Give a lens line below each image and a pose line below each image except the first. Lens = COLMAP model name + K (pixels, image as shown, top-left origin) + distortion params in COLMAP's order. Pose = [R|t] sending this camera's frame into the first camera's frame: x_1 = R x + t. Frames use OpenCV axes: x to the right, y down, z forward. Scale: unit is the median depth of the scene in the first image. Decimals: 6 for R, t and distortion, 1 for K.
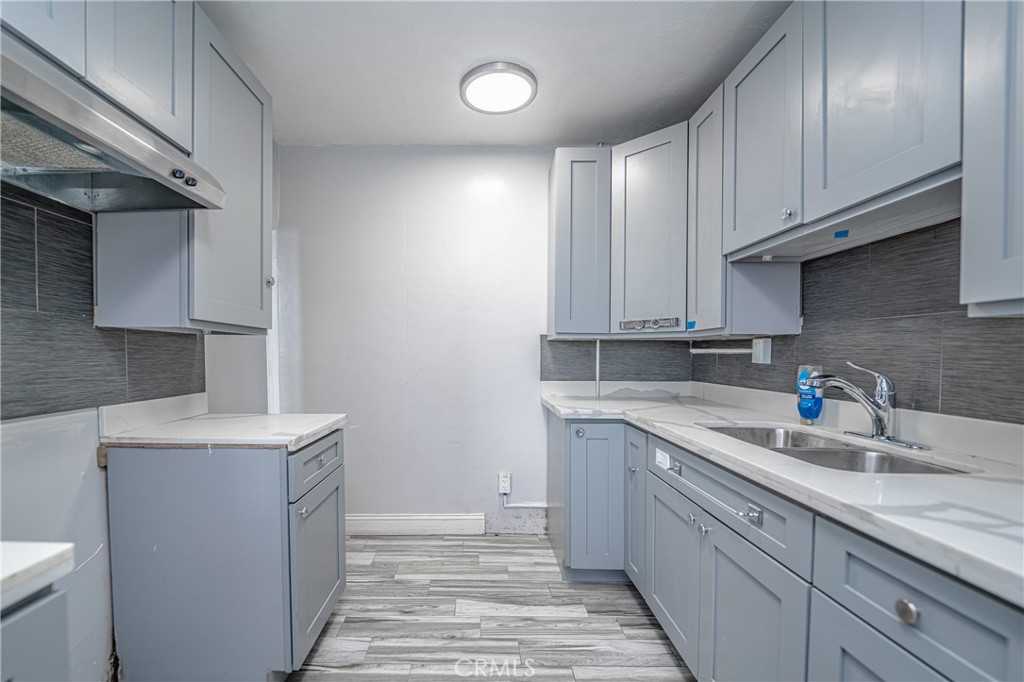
lens RADIAL K [[426.3, 0, 512.1], [0, 426.3, 367.1], [0, 0, 1]] dist [-0.003151, -0.000355]
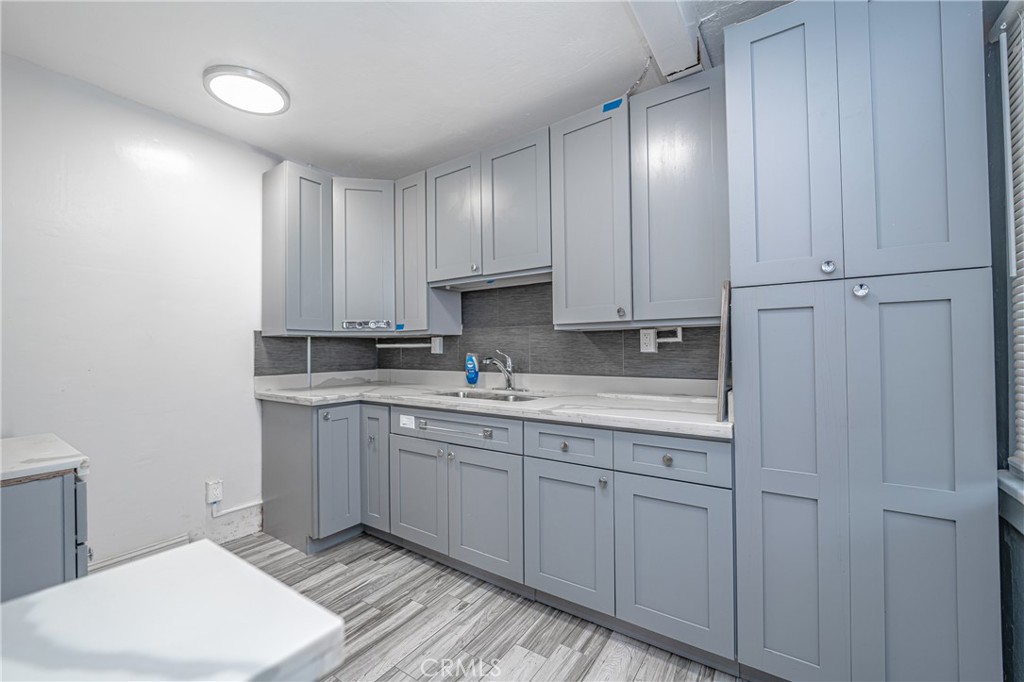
lens RADIAL K [[416.4, 0, 508.0], [0, 416.4, 346.1], [0, 0, 1]] dist [-0.001878, -0.000049]
pose [[0.558907, -0.005414, 0.829213, -0.527692], [0.041236, 0.998923, -0.021273, 0.008191], [-0.828205, 0.046083, 0.558528, -0.053203]]
